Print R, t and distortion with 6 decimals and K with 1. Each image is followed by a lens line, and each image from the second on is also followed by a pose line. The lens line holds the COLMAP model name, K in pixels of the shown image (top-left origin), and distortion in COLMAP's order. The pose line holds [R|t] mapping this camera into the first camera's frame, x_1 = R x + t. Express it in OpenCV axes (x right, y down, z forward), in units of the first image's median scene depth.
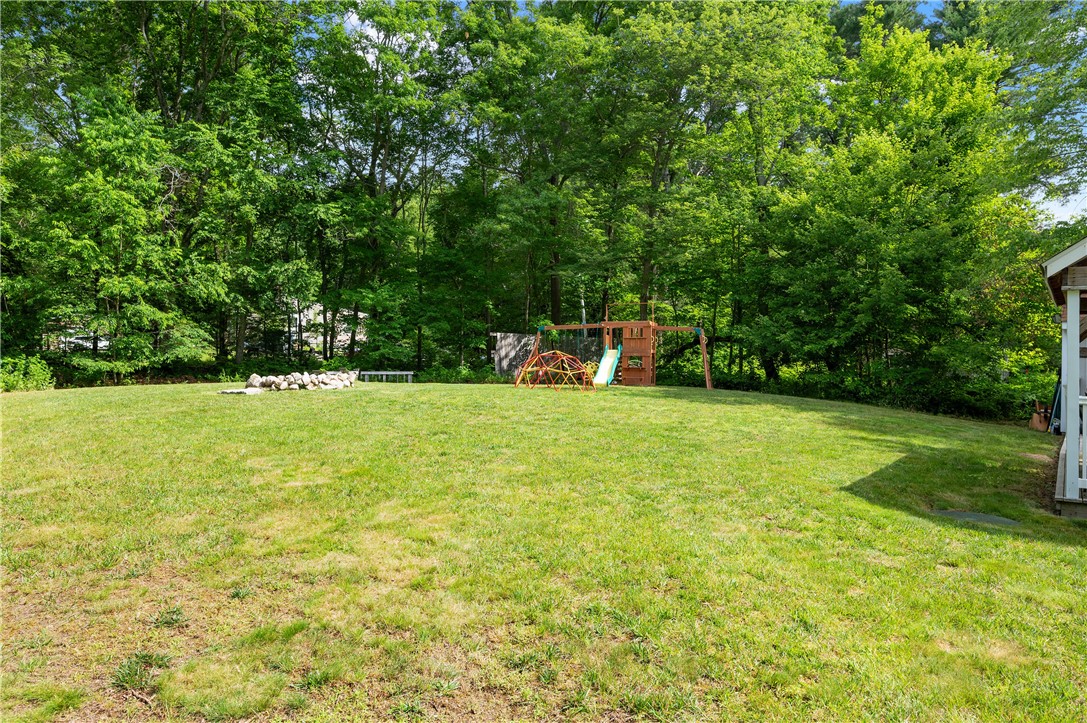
lens RADIAL K [[712.8, 0, 541.8], [0, 712.8, 356.6], [0, 0, 1]] dist [0.001525, -0.000116]
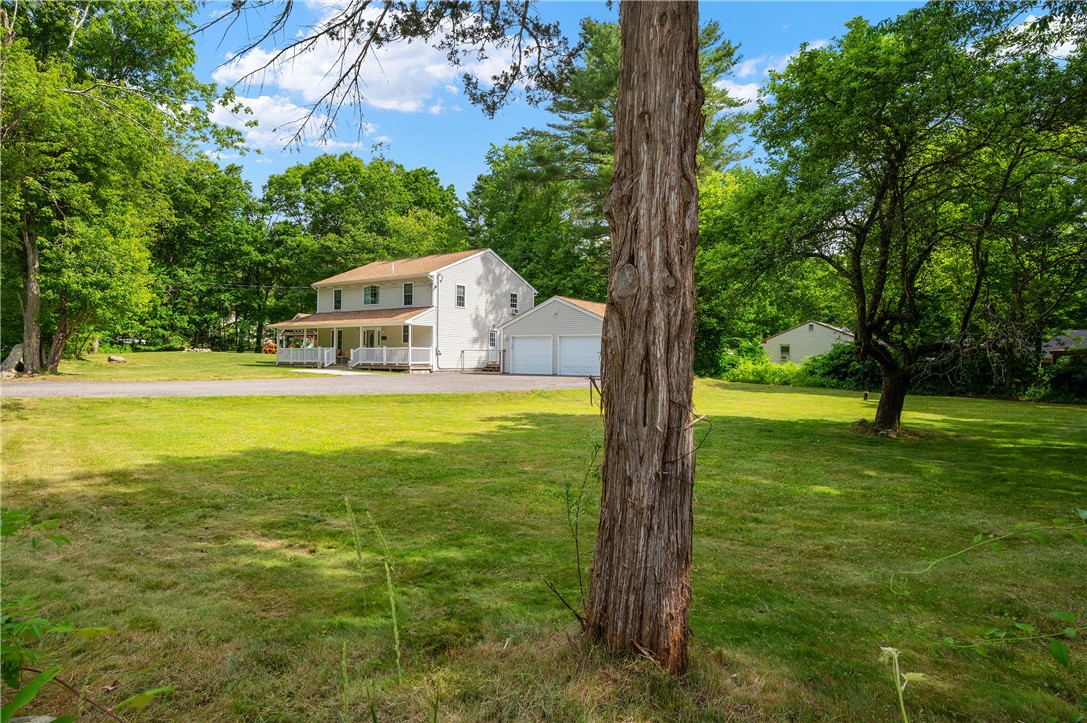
lens RADIAL K [[612.5, 0, 540.3], [0, 612.5, 350.4], [0, 0, 1]] dist [0.001585, -0.000855]
pose [[0.998740, 0.006167, 0.049801, 1.315634], [-0.005751, 0.999947, -0.008485, 0.046578], [-0.049851, 0.008188, 0.998723, -2.381290]]
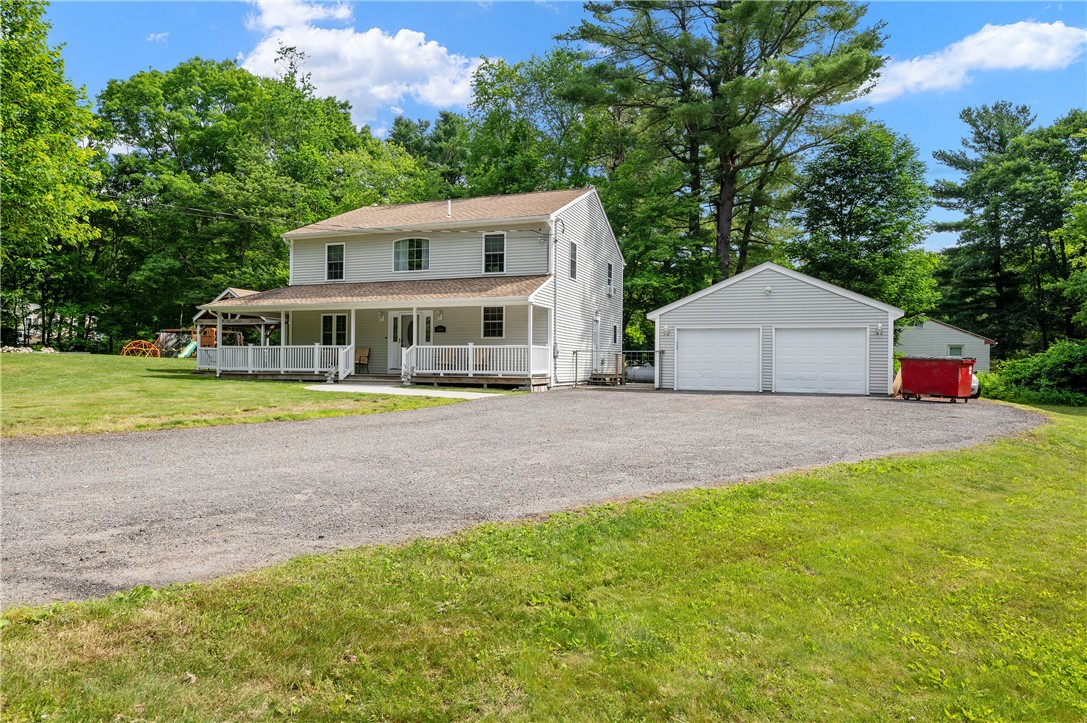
lens RADIAL K [[677.7, 0, 531.5], [0, 677.7, 361.0], [0, 0, 1]] dist [-0.002679, -0.000325]
pose [[0.958785, 0.005917, 0.284070, 0.642917], [-0.006827, 0.999974, 0.002214, 0.048083], [-0.284049, -0.004062, 0.958801, -1.548156]]
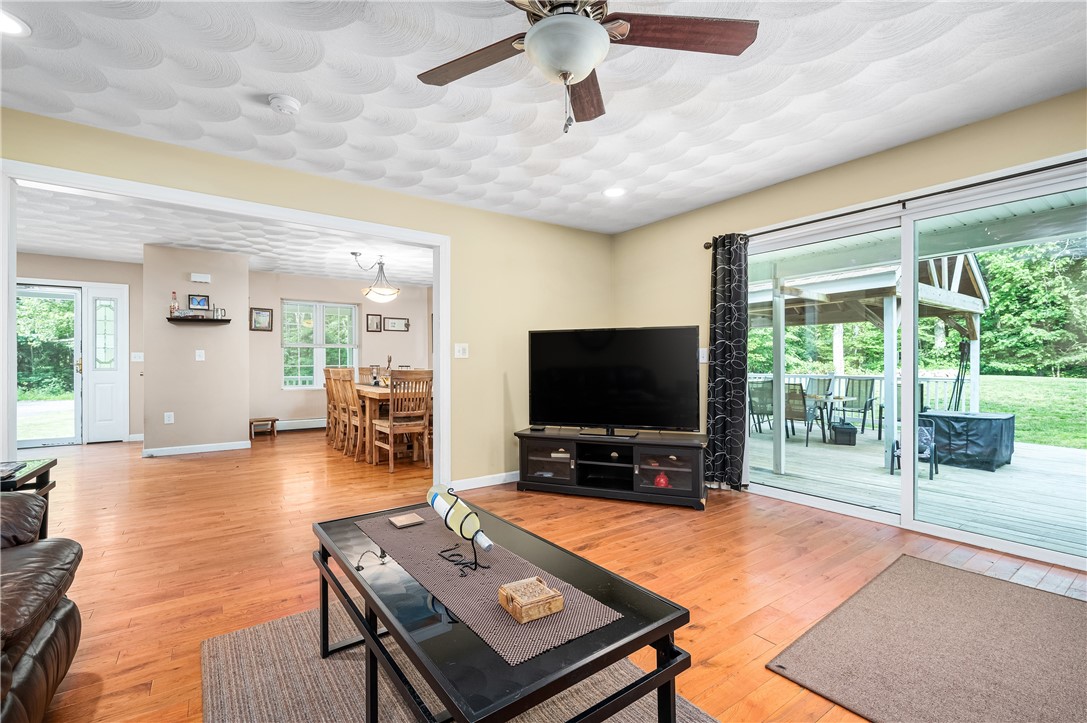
lens RADIAL K [[466.9, 0, 543.5], [0, 466.9, 361.5], [0, 0, 1]] dist [-0.002122, -0.000264]
pose [[-0.298581, -0.009657, -0.954335, 0.999527], [0.006469, 0.999905, -0.012142, 0.010359], [0.954362, -0.009800, -0.298490, 0.341147]]
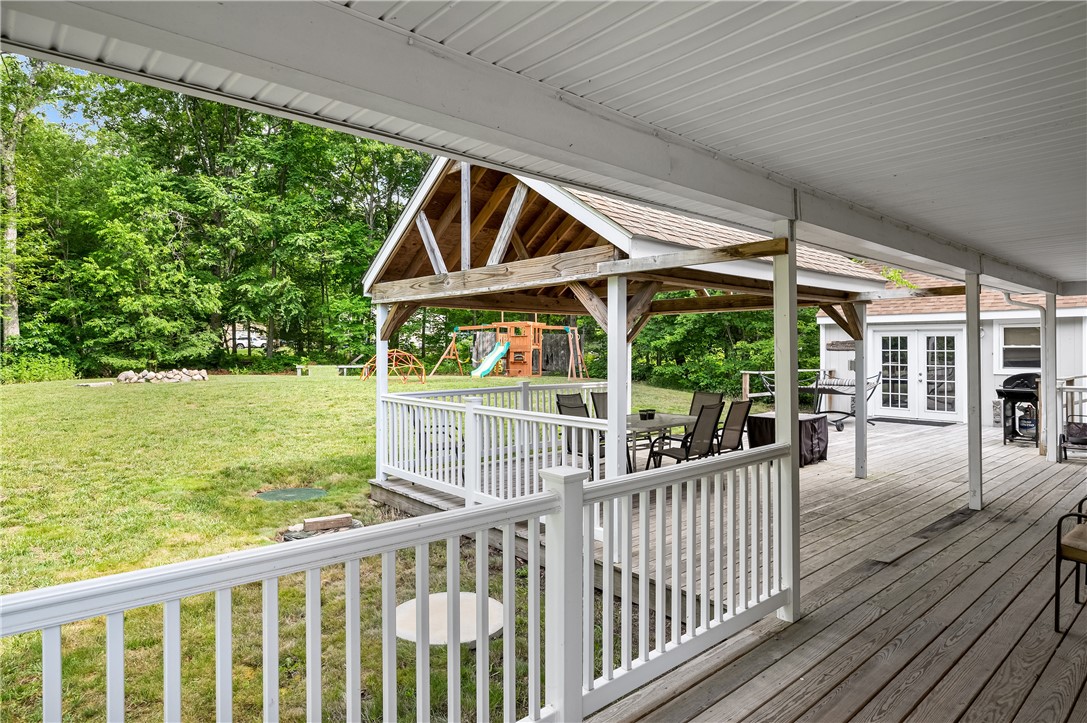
lens RADIAL K [[612.5, 0, 540.3], [0, 612.5, 350.4], [0, 0, 1]] dist [0.001585, -0.000855]
pose [[0.978946, -0.010157, -0.203868, 0.497866], [0.010968, 0.999936, 0.002851, -0.007267], [0.203826, -0.005027, 0.978994, 0.030237]]
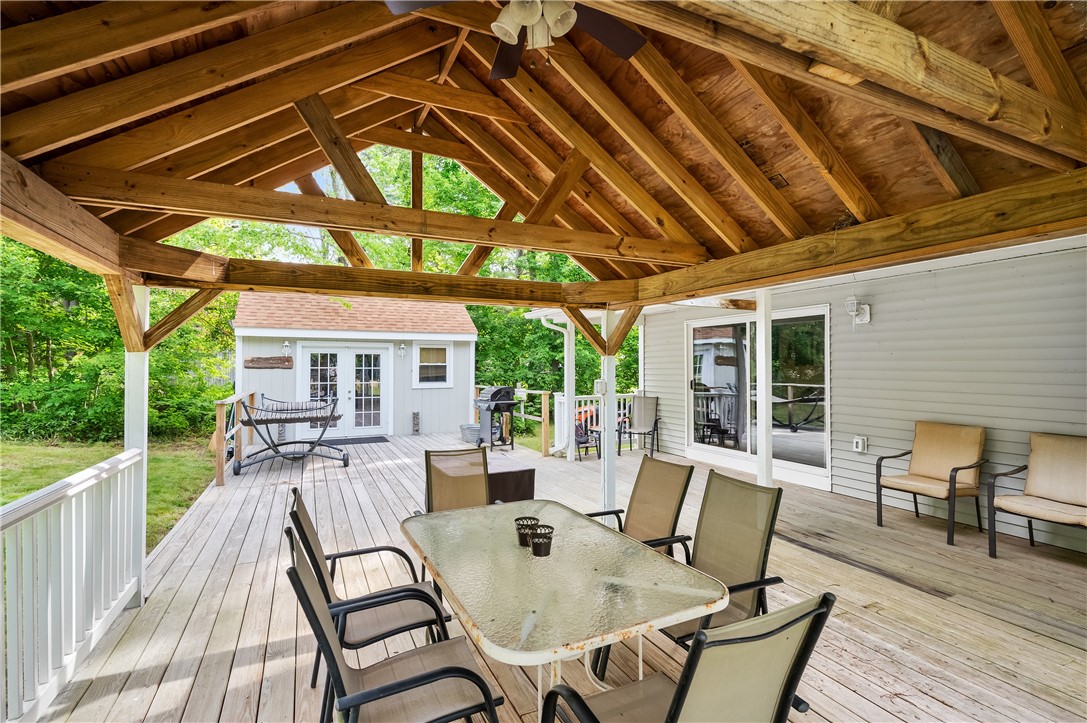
lens RADIAL K [[498.4, 0, 539.2], [0, 498.4, 362.9], [0, 0, 1]] dist [0.000094, 0.000000]
pose [[0.483223, -0.005130, 0.875482, 0.375022], [0.003780, 0.999986, 0.003774, -0.007560], [-0.875489, 0.001486, 0.483235, 0.376052]]
